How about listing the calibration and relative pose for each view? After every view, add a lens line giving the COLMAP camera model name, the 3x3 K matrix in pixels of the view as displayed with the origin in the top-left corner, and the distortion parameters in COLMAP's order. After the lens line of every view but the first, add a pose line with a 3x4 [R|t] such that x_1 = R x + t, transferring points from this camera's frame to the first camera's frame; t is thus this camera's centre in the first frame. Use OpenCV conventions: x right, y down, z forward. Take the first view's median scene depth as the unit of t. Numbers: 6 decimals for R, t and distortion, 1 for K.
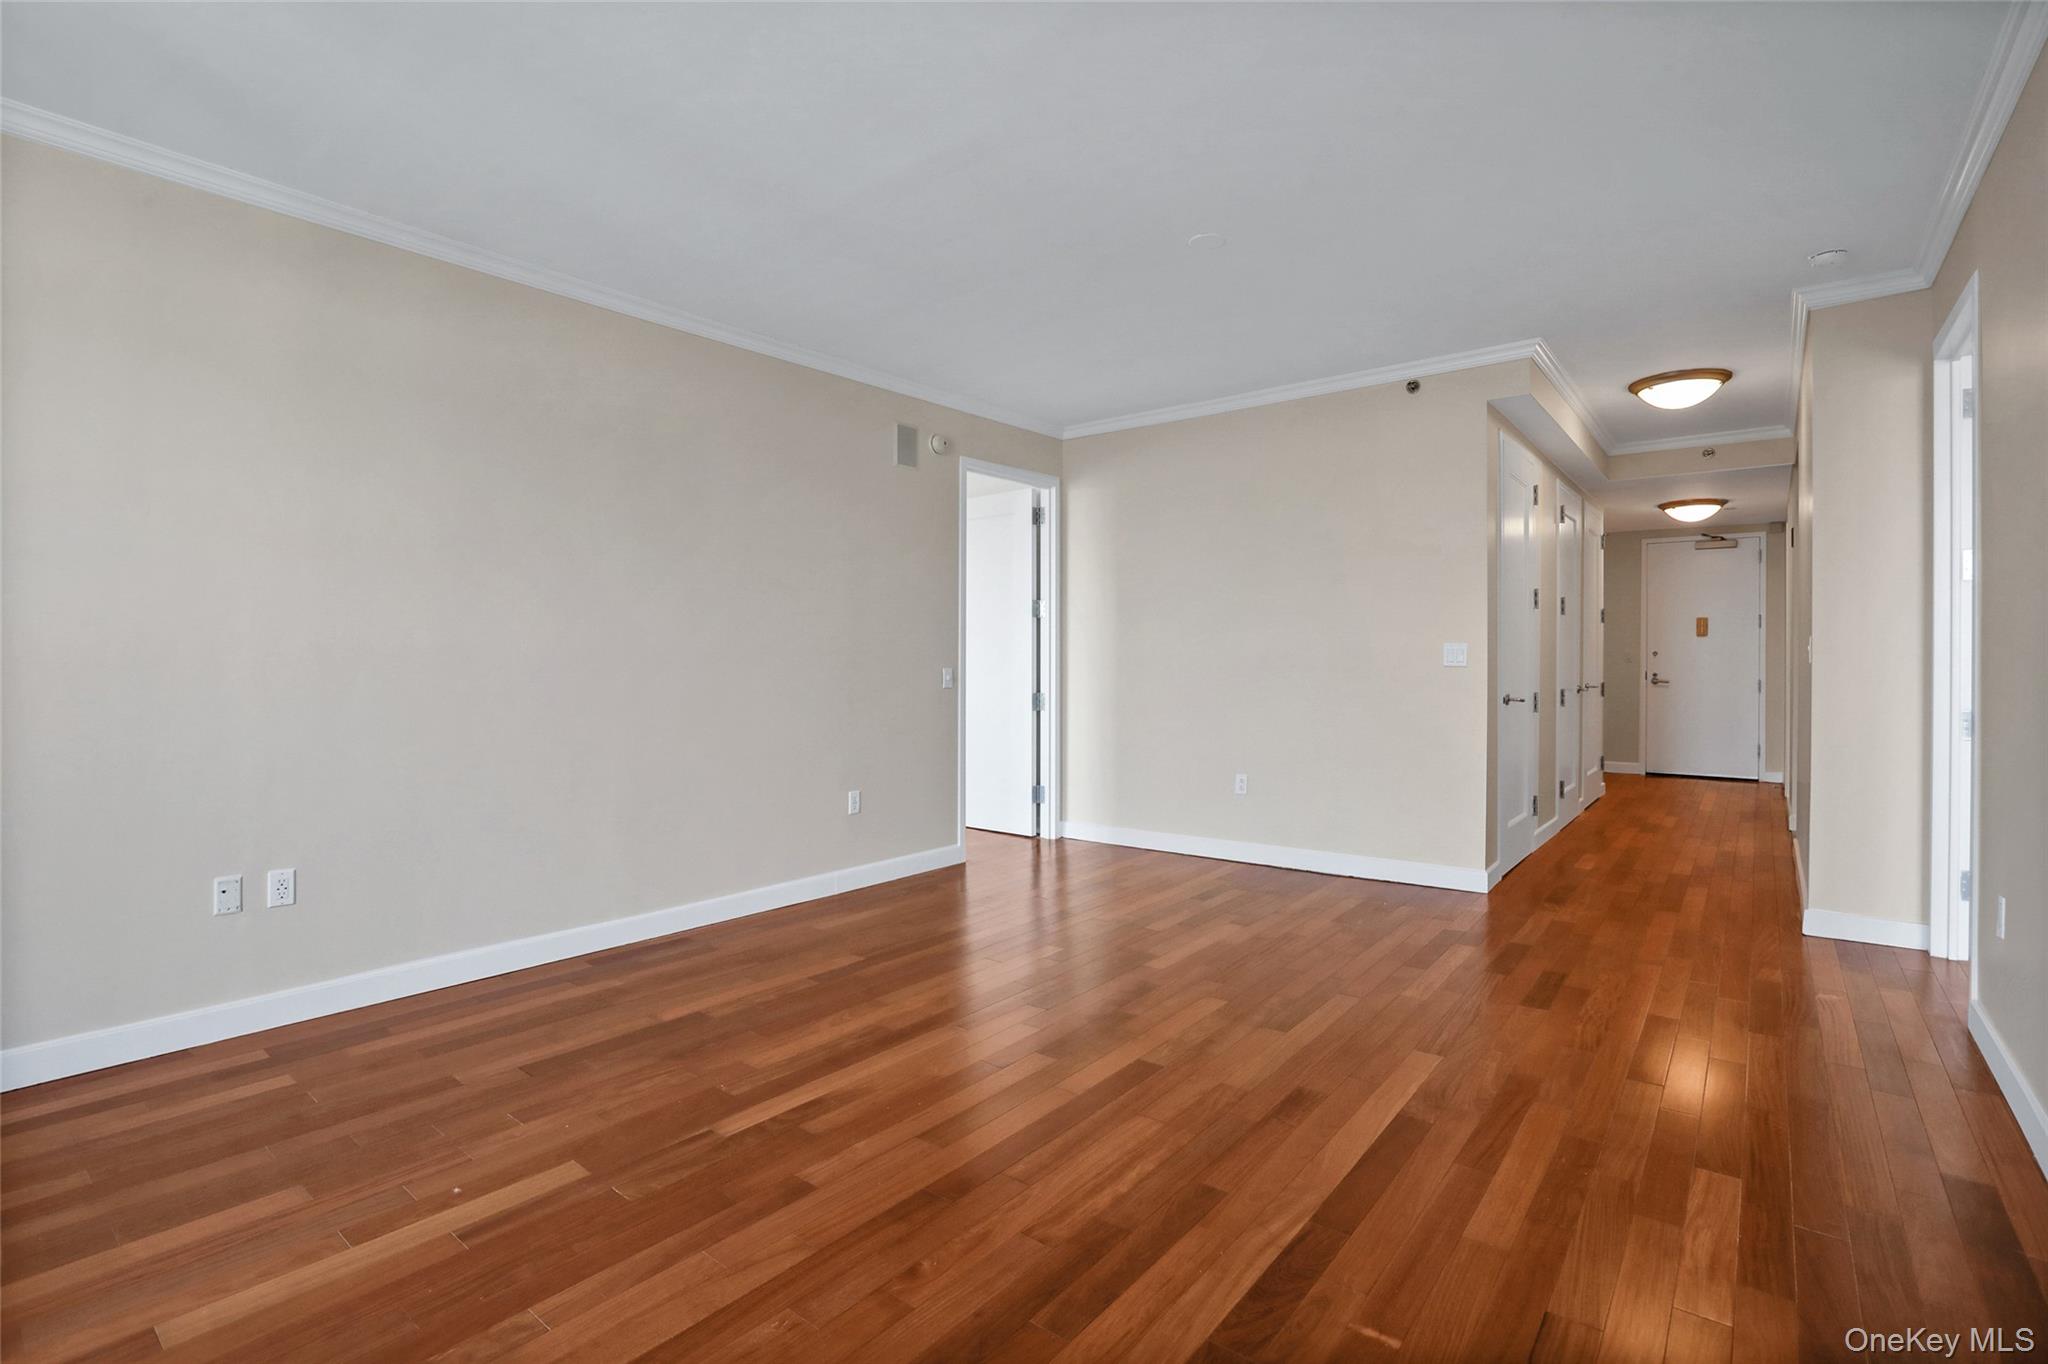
lens RADIAL K [[956.2, 0, 1004.9], [0, 956.2, 683.7], [0, 0, 1]] dist [-0.052322, 0.018007]
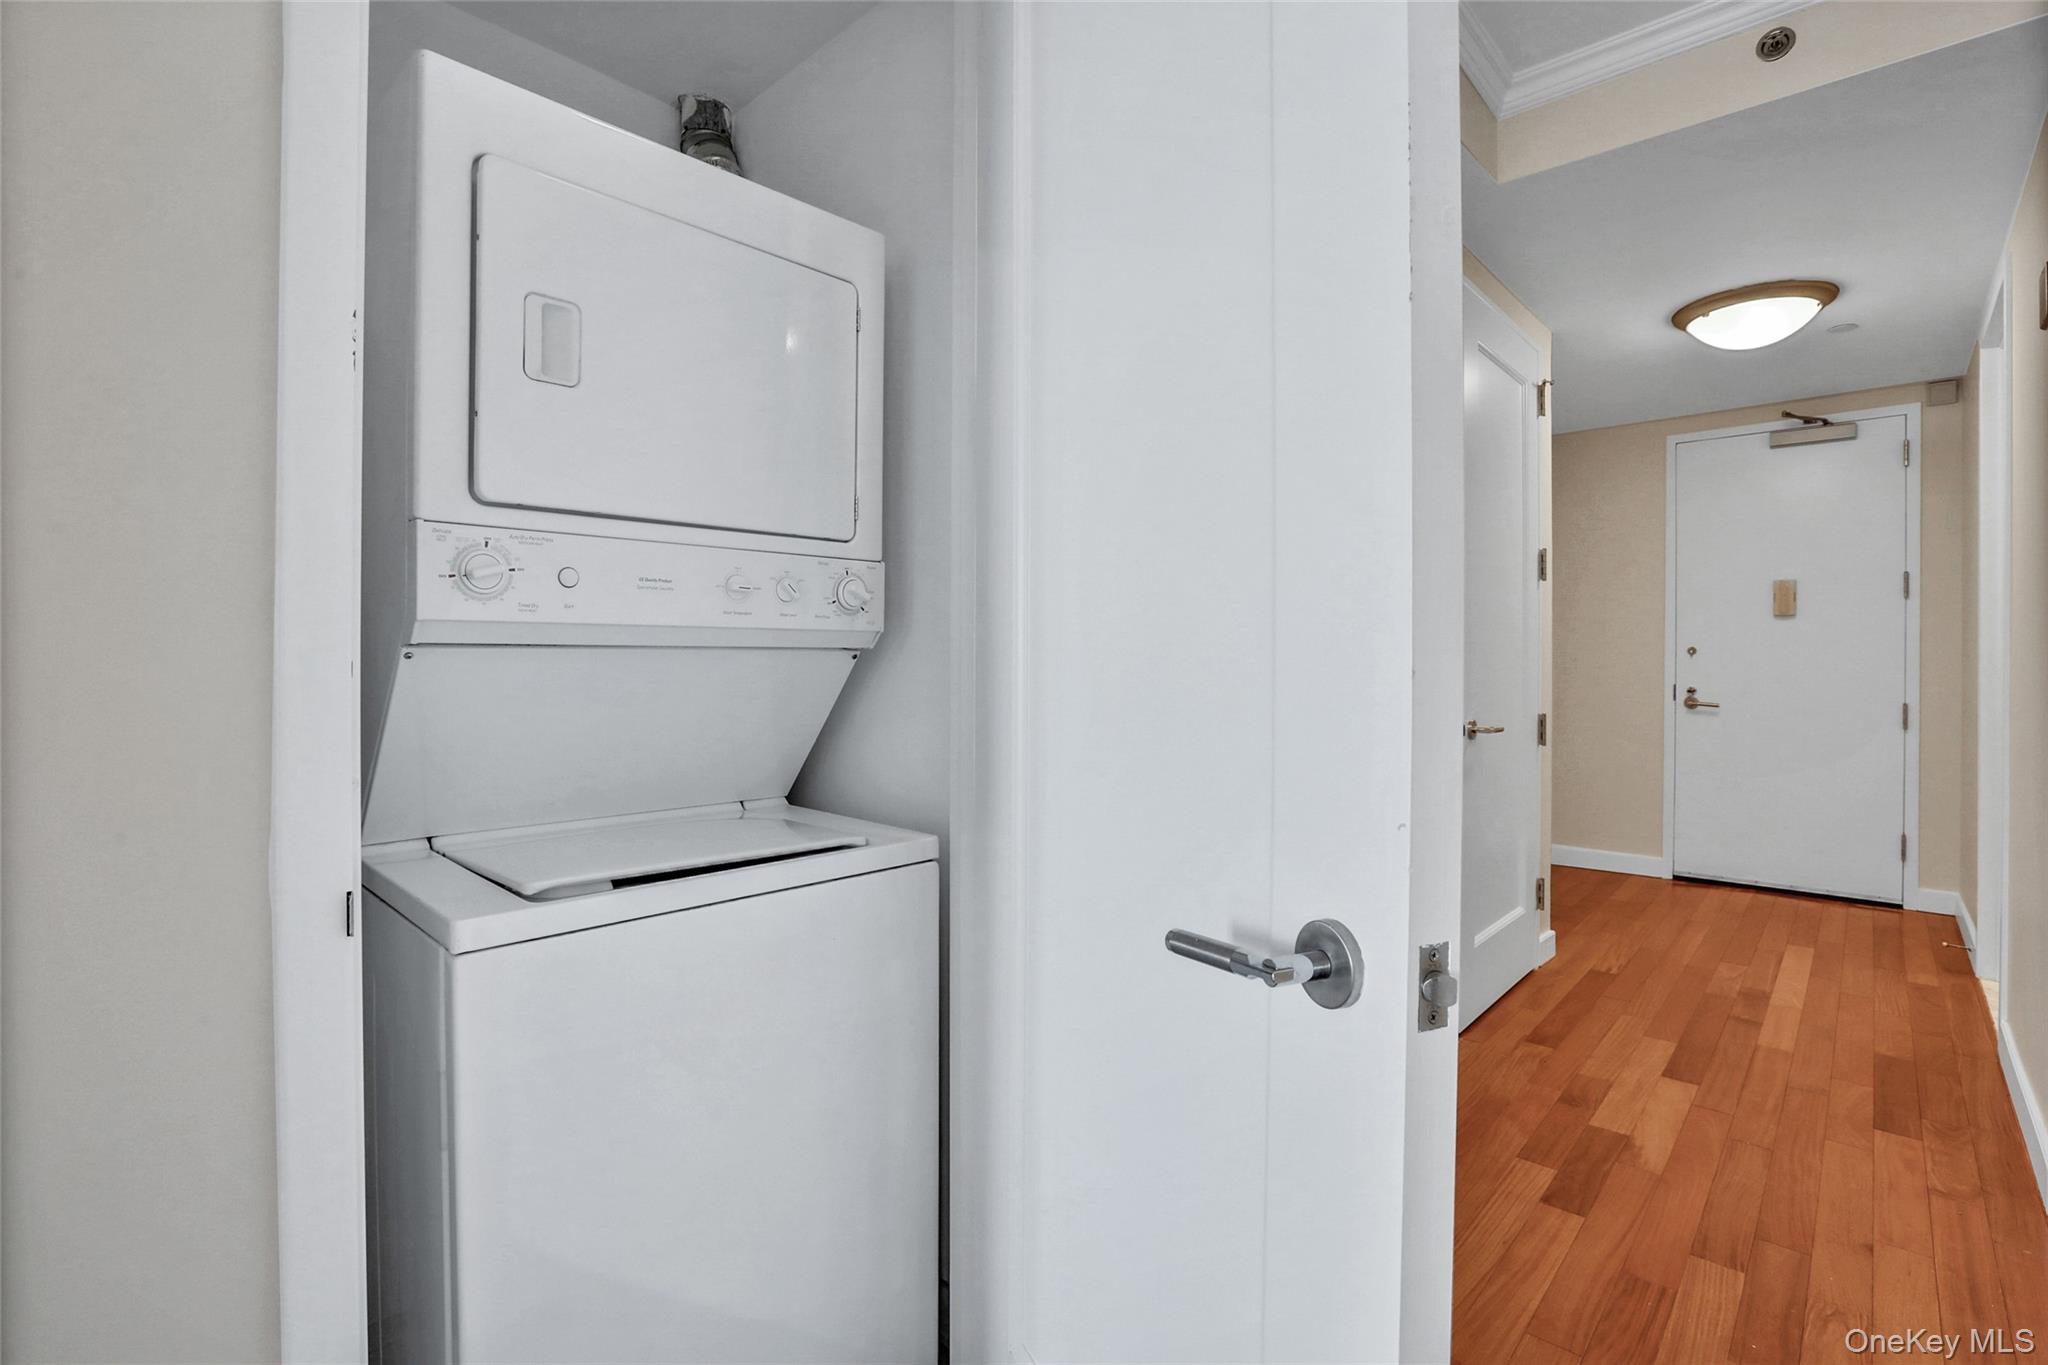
lens RADIAL K [[926.4, 0, 1018.0], [0, 926.4, 669.5], [0, 0, 1]] dist [-0.025609, 0.000151]
pose [[0.997755, 0.005712, -0.066725, 0.368072], [-0.006504, 0.999911, -0.011653, -0.013691], [0.066652, 0.012061, 0.997703, 0.484428]]
